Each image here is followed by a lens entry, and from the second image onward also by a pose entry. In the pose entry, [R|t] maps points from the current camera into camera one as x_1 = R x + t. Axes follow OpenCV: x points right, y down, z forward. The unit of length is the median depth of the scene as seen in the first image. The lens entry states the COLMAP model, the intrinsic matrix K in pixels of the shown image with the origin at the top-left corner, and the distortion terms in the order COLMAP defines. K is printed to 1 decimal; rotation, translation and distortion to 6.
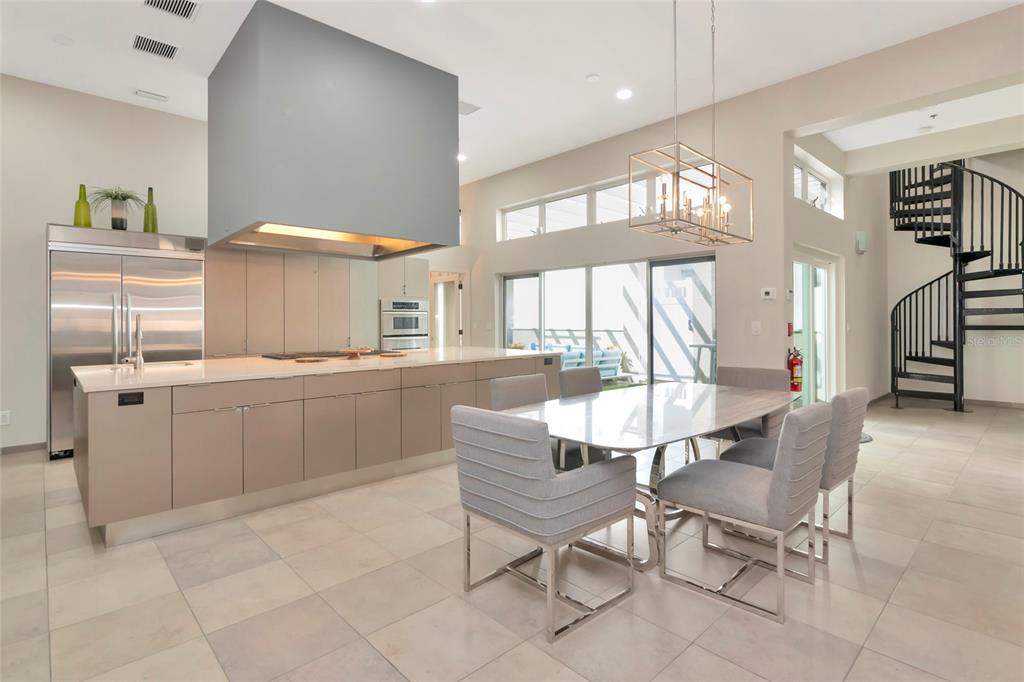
lens RADIAL K [[512.7, 0, 507.7], [0, 512.7, 319.0], [0, 0, 1]] dist [0.004256, 0.001123]
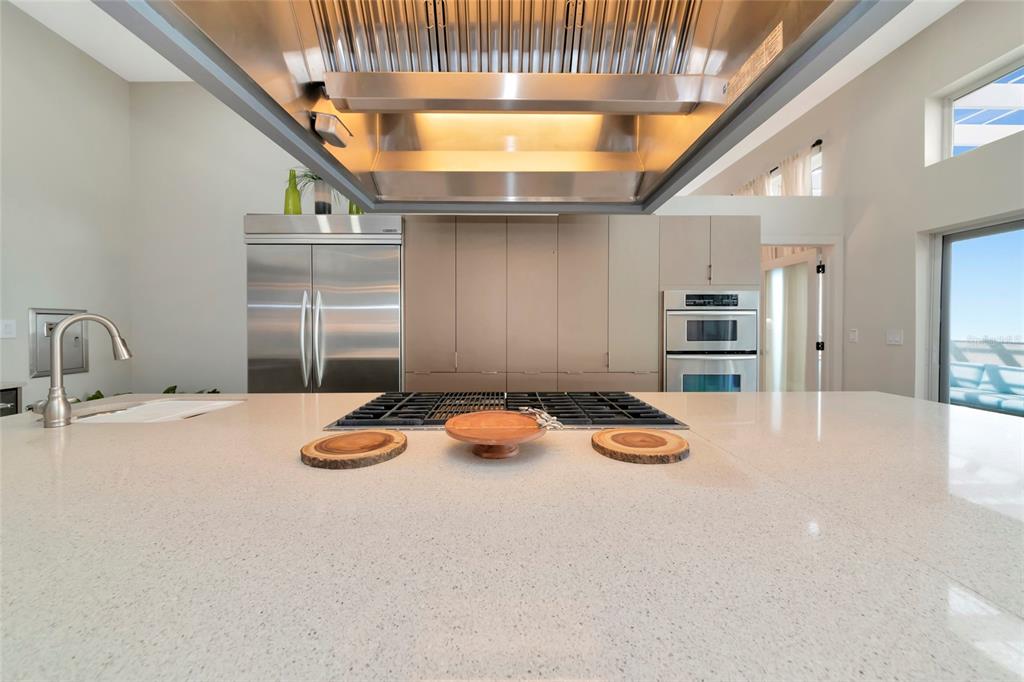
lens RADIAL K [[363.3, 0, 506.3], [0, 363.3, 330.1], [0, 0, 1]] dist [-0.001750, -0.000402]
pose [[0.740776, 0.012829, -0.671630, -0.099825], [-0.002491, 0.999863, 0.016352, 0.001444], [0.671748, -0.010441, 0.740706, 0.565585]]
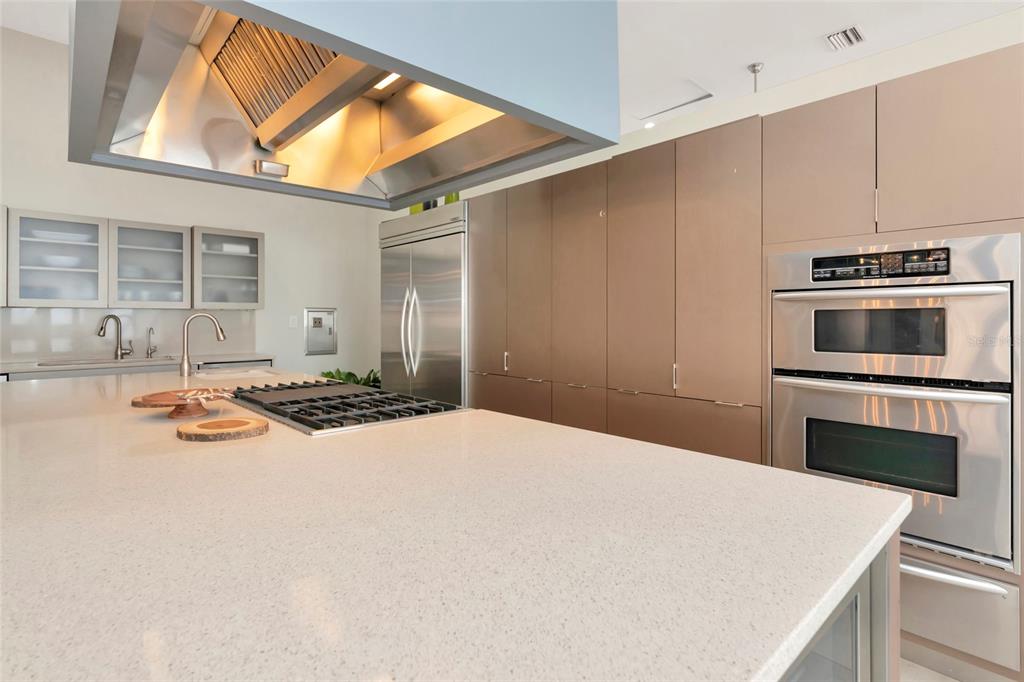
lens RADIAL K [[512.7, 0, 507.7], [0, 512.7, 319.0], [0, 0, 1]] dist [0.004256, 0.001123]
pose [[-0.008540, 0.003966, -0.999956, 0.071308], [0.001597, 0.999991, 0.003952, 0.000283], [0.999962, -0.001563, -0.008546, 0.842721]]
